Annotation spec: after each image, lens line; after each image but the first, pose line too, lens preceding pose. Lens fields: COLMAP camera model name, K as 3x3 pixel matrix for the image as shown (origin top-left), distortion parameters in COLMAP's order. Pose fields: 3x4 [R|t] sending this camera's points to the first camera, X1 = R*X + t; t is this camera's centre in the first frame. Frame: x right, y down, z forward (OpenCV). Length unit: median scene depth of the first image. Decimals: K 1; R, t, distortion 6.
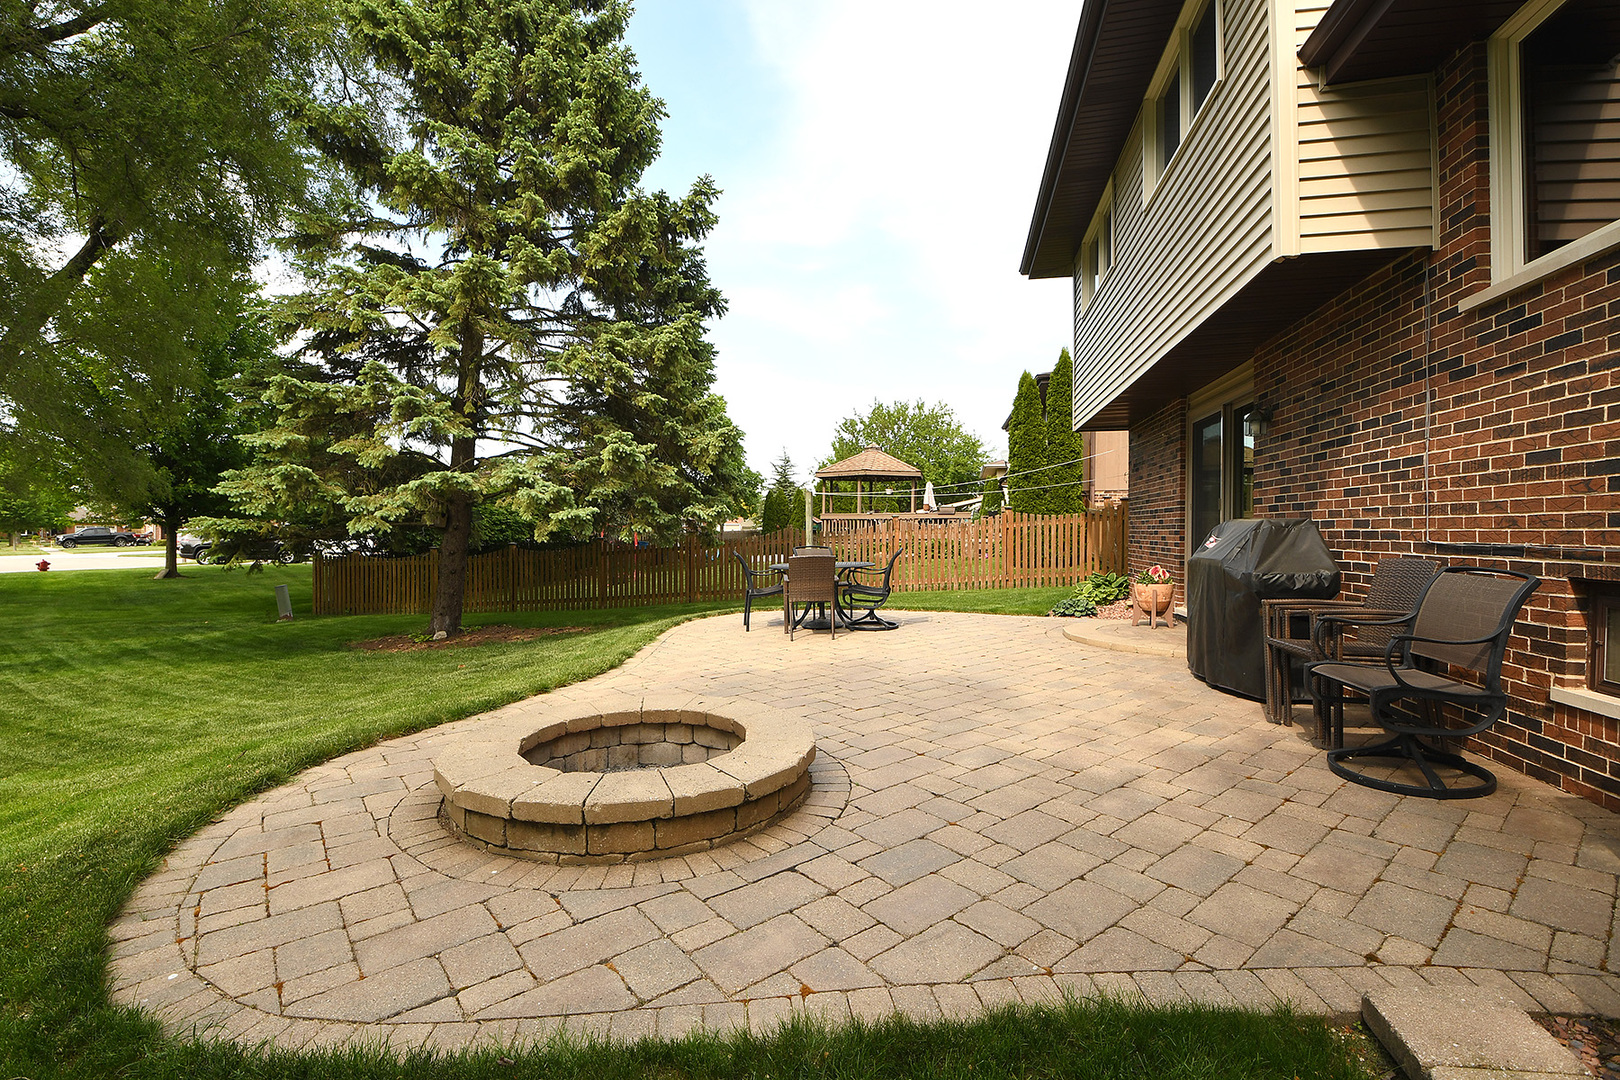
lens RADIAL K [[688.4, 0, 810.0], [0, 688.4, 540.0], [0, 0, 1]] dist [0.000204, -0.010157]
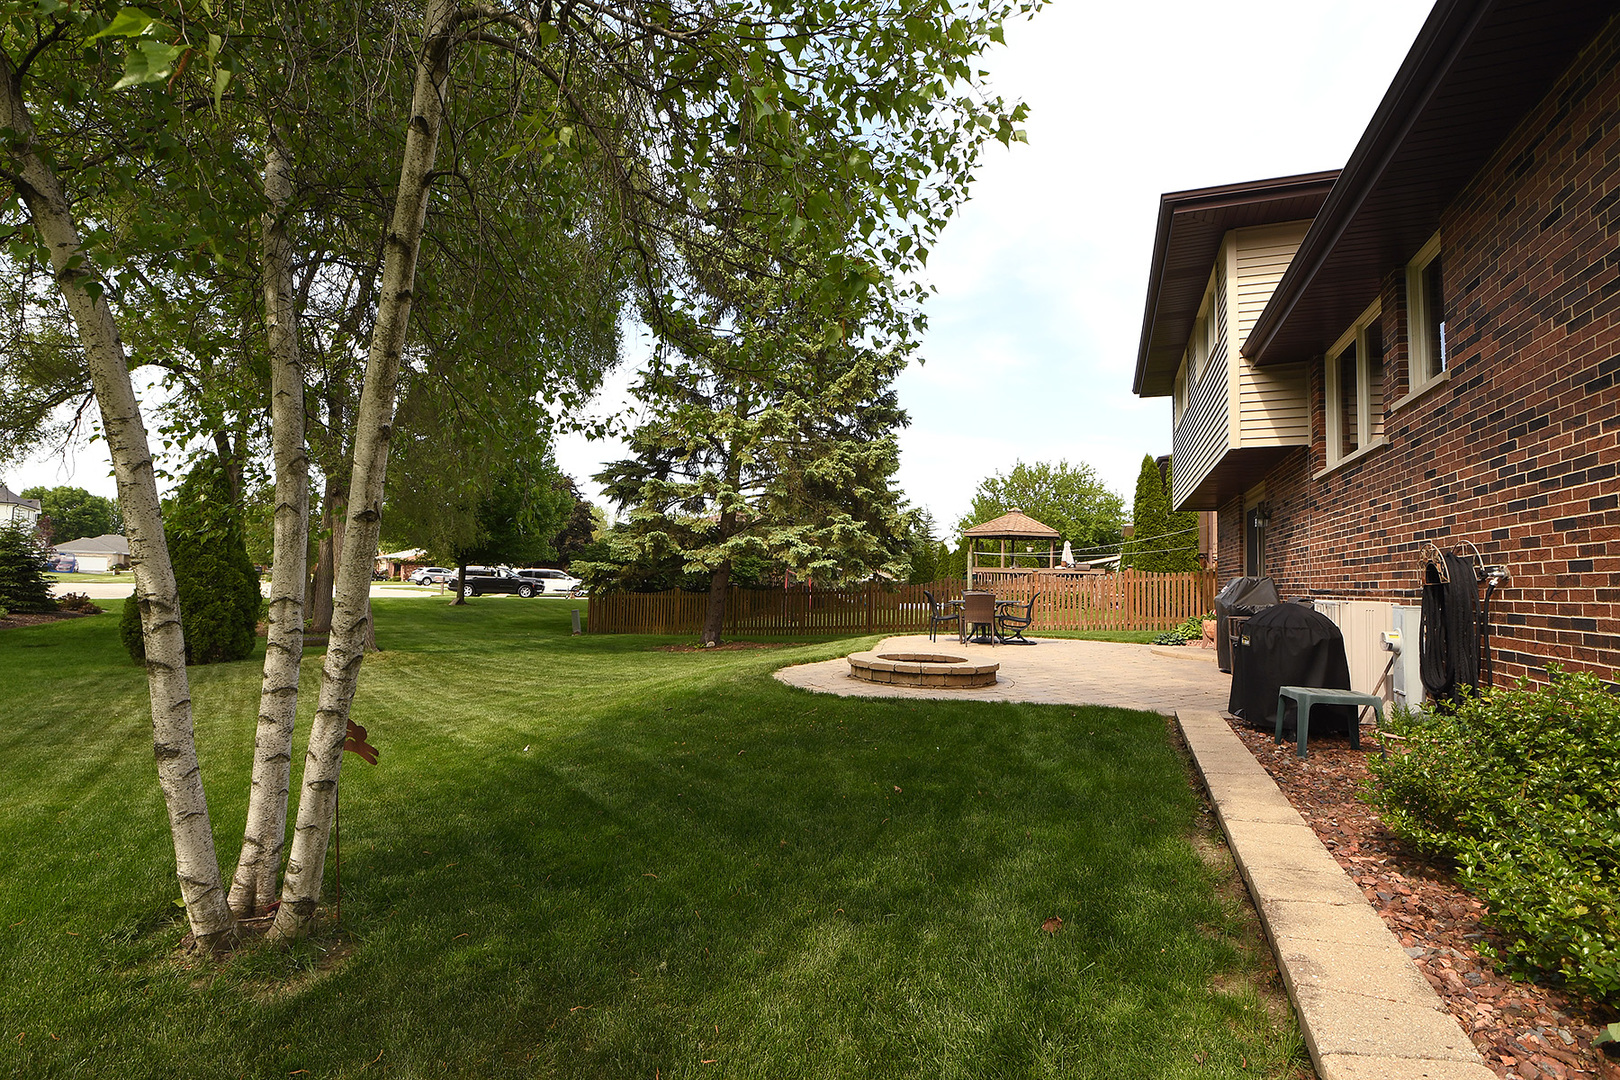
lens RADIAL K [[702.6, 0, 773.5], [0, 702.6, 543.1], [0, 0, 1]] dist [-0.000881, -0.034993]
pose [[0.972333, 0.013904, -0.233185, -0.053854], [-0.029963, 0.997405, -0.065464, 0.016070], [0.231669, 0.070640, 0.970226, -0.453588]]
